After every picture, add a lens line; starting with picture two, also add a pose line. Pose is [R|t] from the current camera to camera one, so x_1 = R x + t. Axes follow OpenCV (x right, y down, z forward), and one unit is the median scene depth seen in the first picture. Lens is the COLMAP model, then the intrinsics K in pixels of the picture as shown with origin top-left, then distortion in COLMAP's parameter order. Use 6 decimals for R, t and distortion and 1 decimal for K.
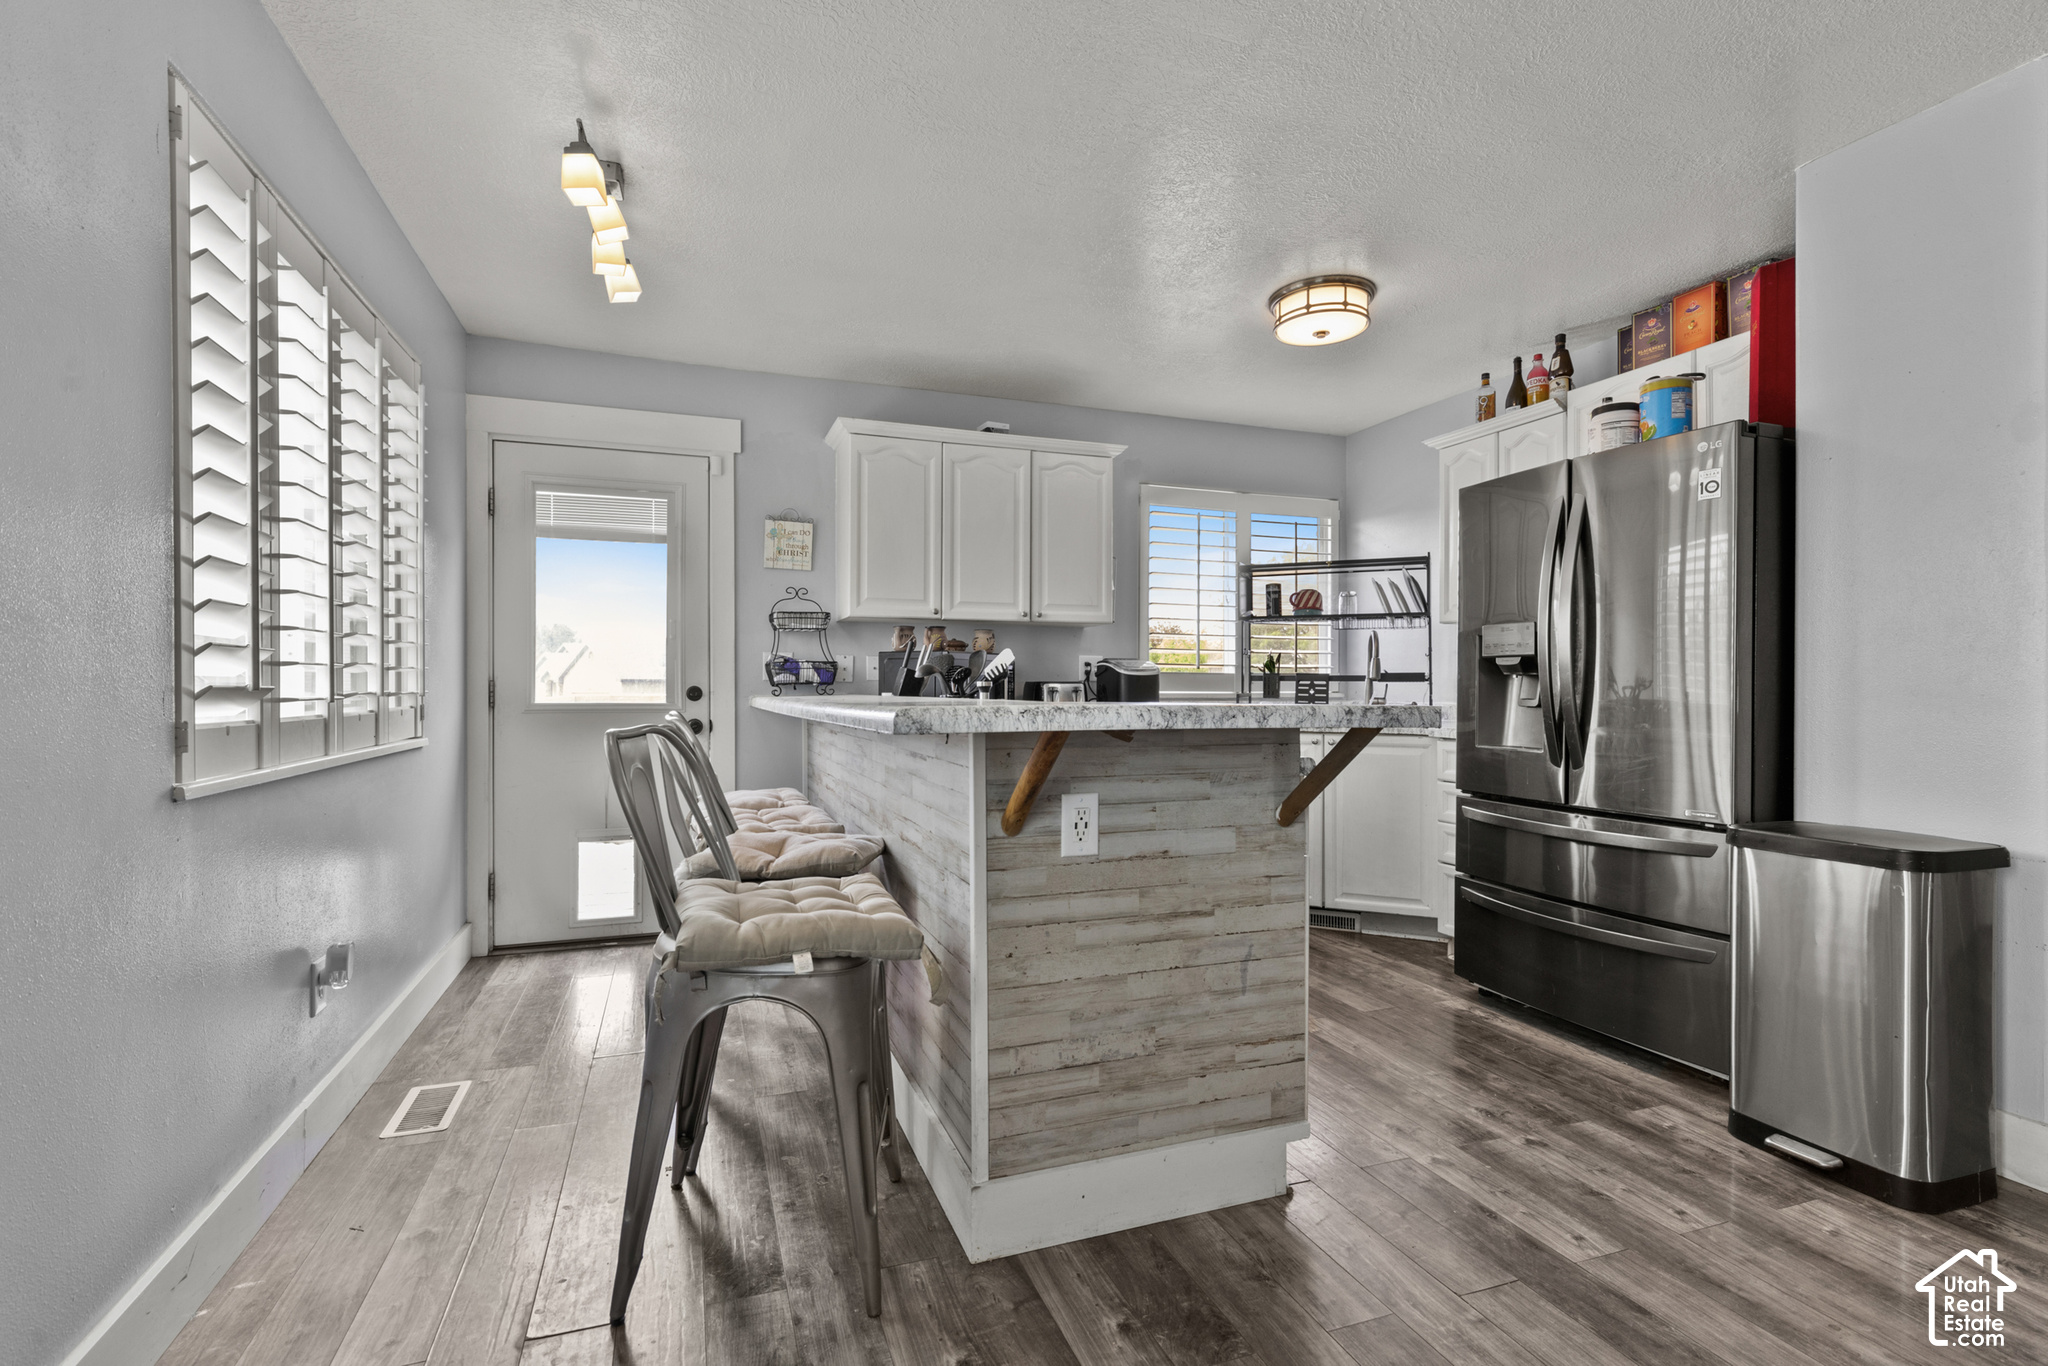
lens RADIAL K [[920.4, 0, 1024.0], [0, 920.4, 683.0], [0, 0, 1]] dist [0.002025, 0.000074]
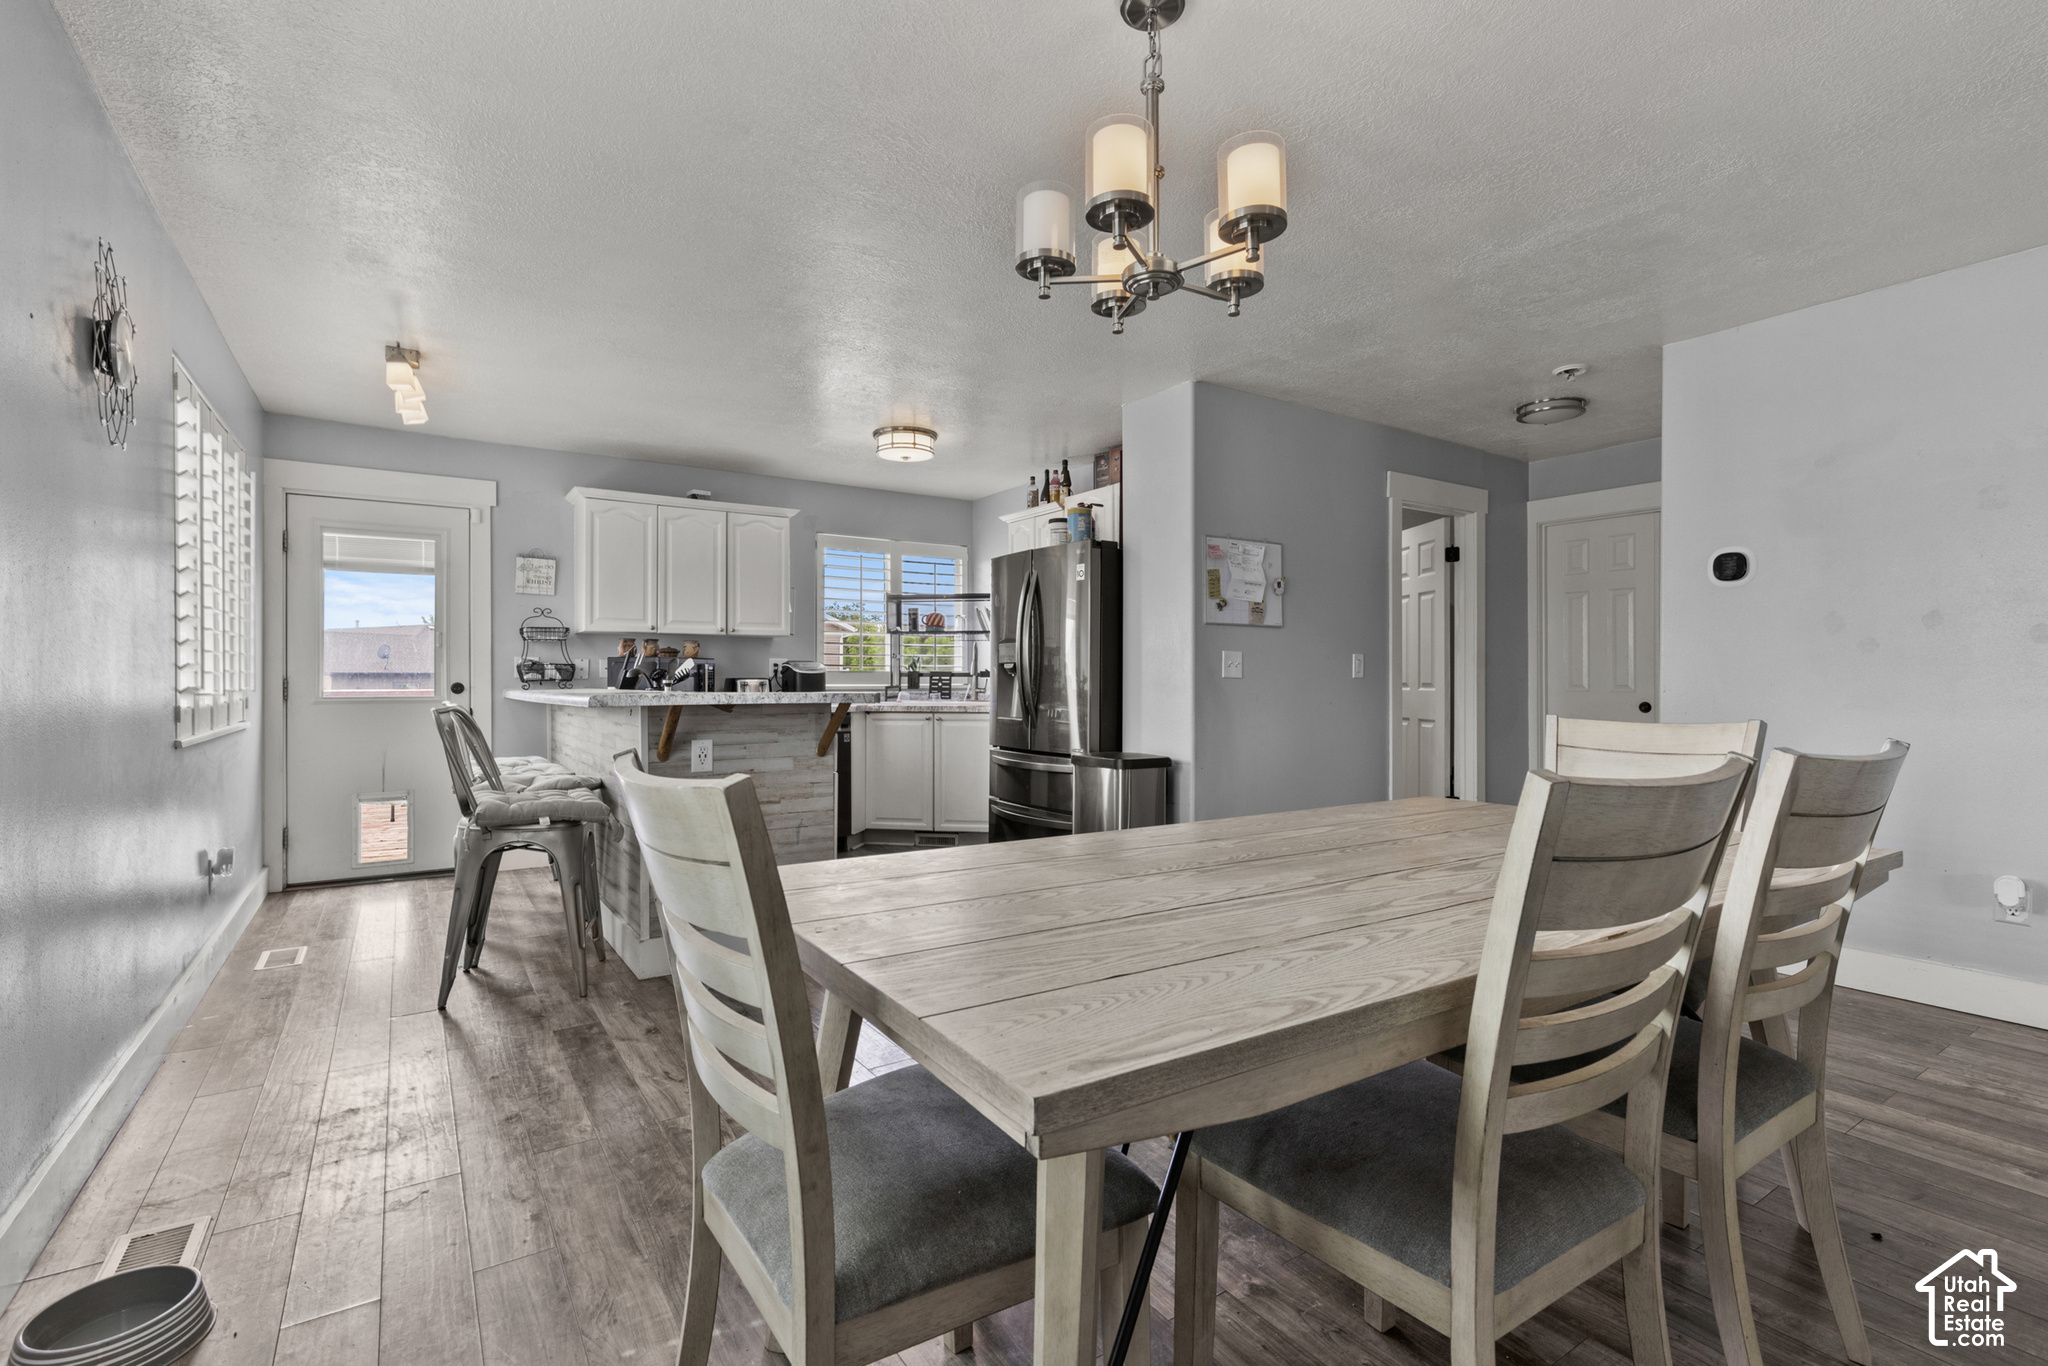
lens RADIAL K [[943.4, 0, 1028.1], [0, 943.4, 669.7], [0, 0, 1]] dist [0.000368, -0.000364]
pose [[0.973161, -0.001136, 0.230124, 0.133434], [0.002283, 0.999986, -0.004717, -0.007375], [-0.230115, 0.005116, 0.973150, -0.532690]]
